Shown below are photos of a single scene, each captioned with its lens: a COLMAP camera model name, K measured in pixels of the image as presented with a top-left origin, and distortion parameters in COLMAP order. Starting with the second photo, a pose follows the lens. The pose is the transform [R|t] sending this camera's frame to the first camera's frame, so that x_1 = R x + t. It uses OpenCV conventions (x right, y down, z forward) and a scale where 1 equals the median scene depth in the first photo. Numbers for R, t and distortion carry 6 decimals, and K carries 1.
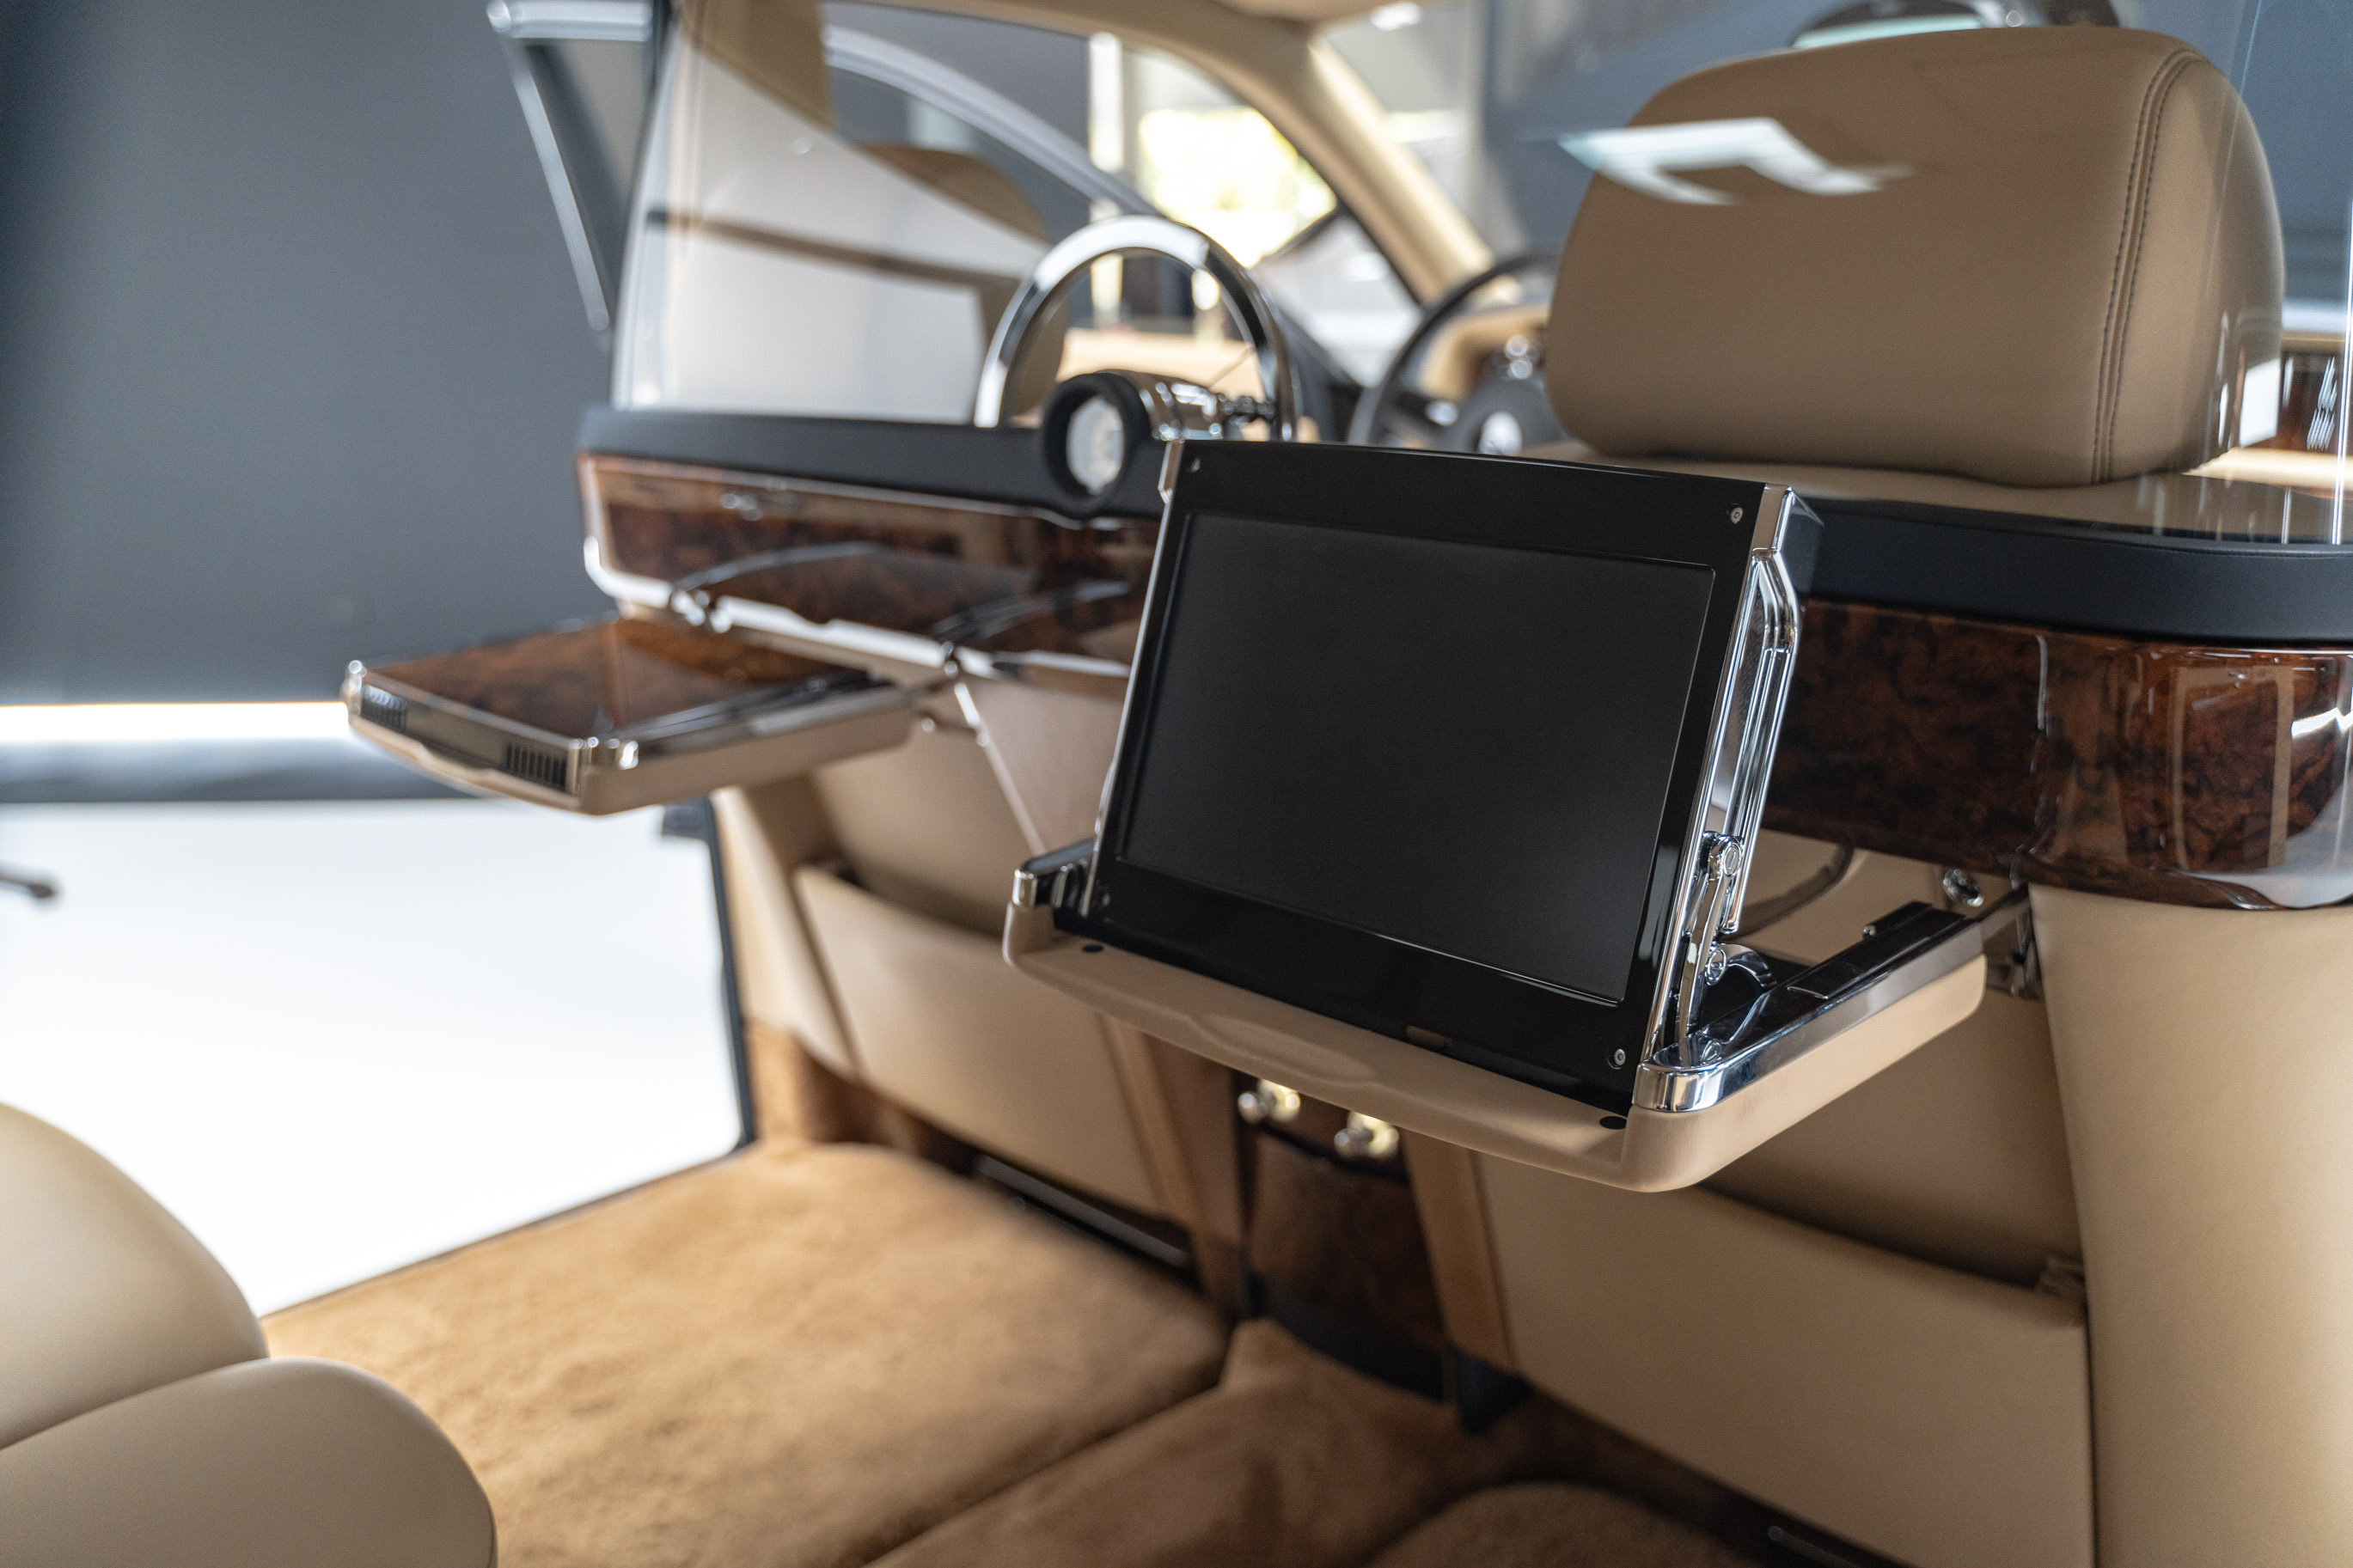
lens RADIAL K [[2071.8, 0, 1173.0], [0, 2071.8, 784.2], [0, 0, 1]] dist [-0.004641, -0.001964]
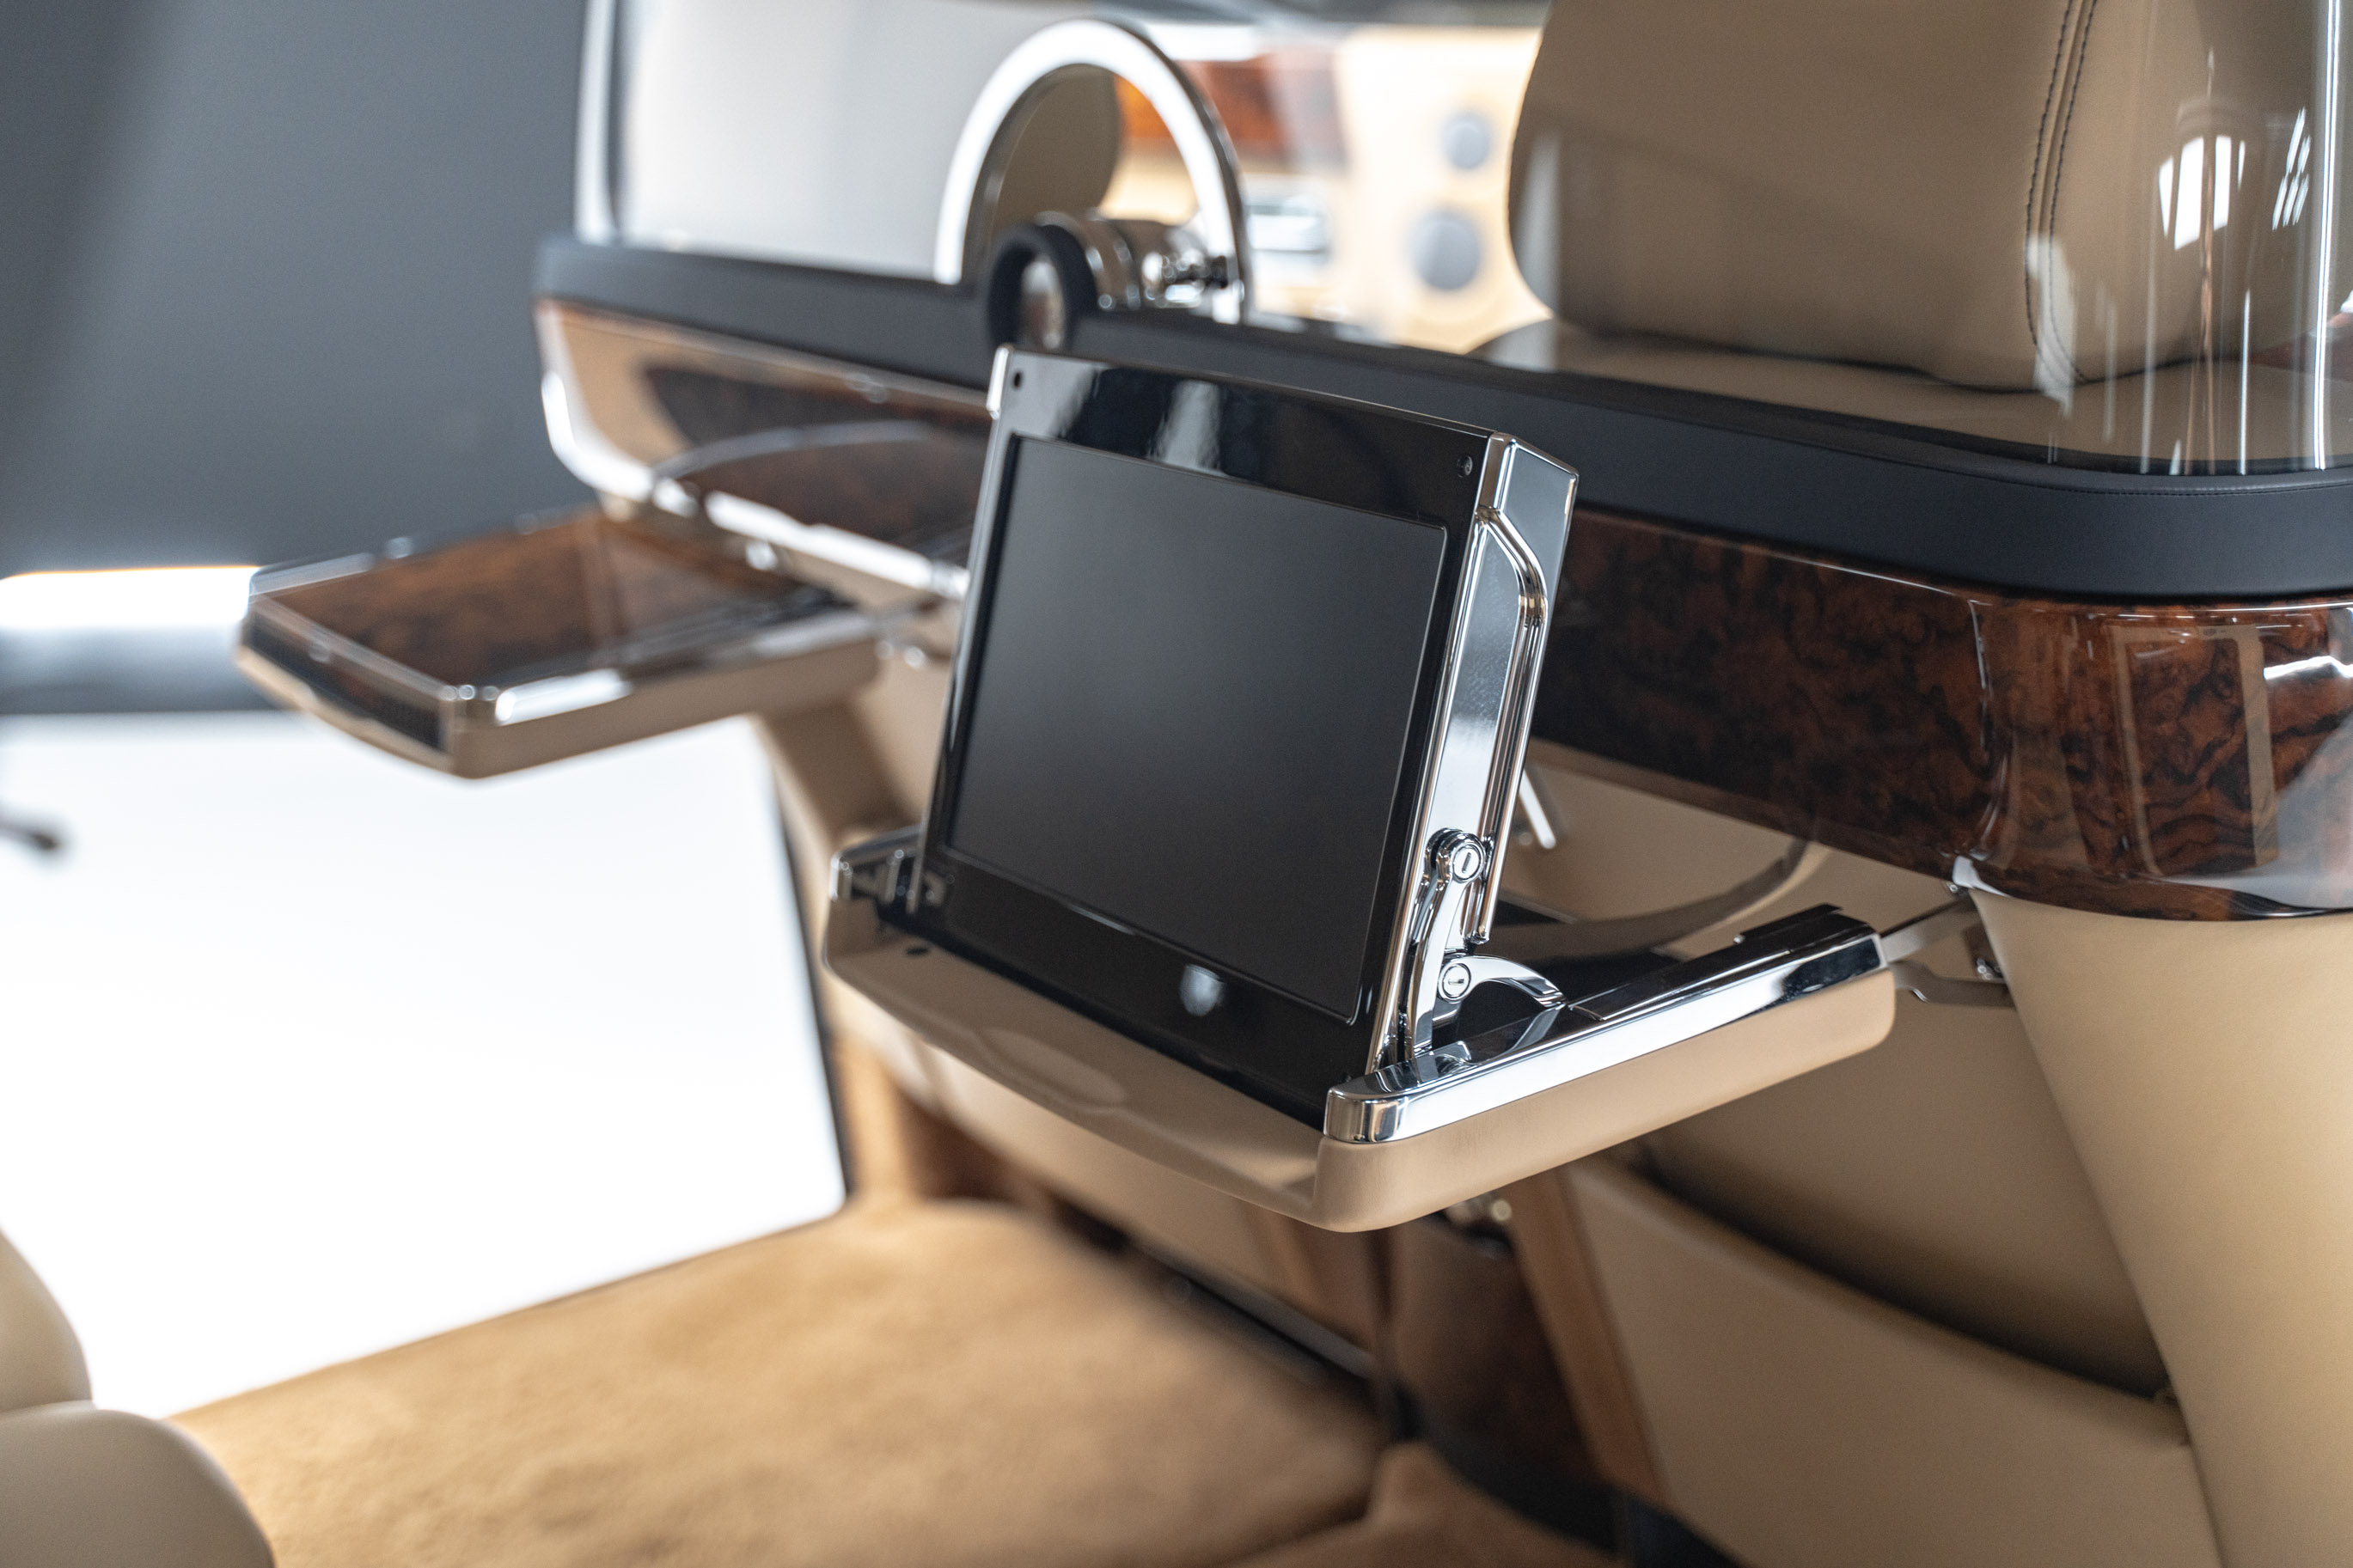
lens RADIAL K [[3394.0, 0, 1175.4], [0, 3394.0, 780.4], [0, 0, 1]] dist [0.012202, 0.009380]
pose [[0.978610, -0.000374, -0.205722, 0.357043], [0.007737, 0.999358, 0.034987, -0.038950], [0.205577, -0.035830, 0.977985, -0.344957]]
